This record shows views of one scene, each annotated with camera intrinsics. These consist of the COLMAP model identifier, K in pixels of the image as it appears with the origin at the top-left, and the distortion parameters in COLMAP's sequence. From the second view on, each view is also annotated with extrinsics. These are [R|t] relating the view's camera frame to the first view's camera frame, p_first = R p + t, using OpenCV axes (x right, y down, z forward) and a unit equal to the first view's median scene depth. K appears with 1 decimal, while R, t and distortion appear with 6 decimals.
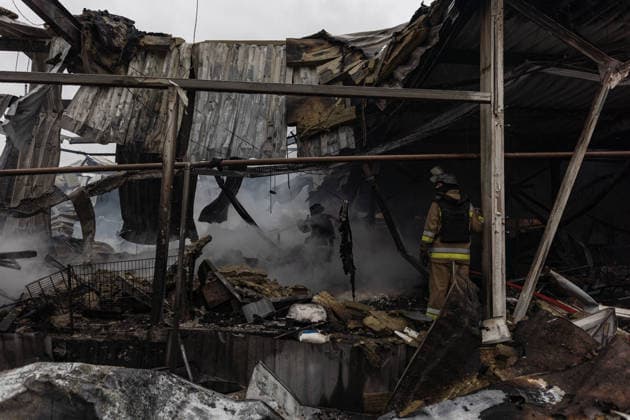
lens RADIAL K [[425.6, 0, 315.0], [0, 425.6, 210.0], [0, 0, 1]] dist [0.003498, 0.000770]
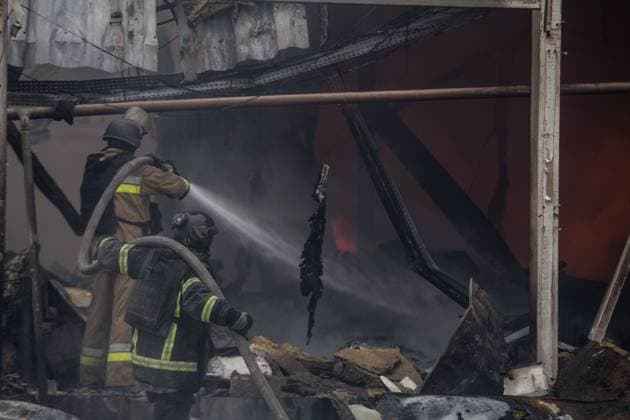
lens RADIAL K [[425.6, 0, 315.0], [0, 425.6, 210.0], [0, 0, 1]] dist [0.003498, 0.000770]
pose [[0.998081, -0.008016, 0.061409, 0.056313], [0.009312, 0.999739, -0.020848, 0.036517], [-0.061226, 0.021380, 0.997895, 0.424963]]
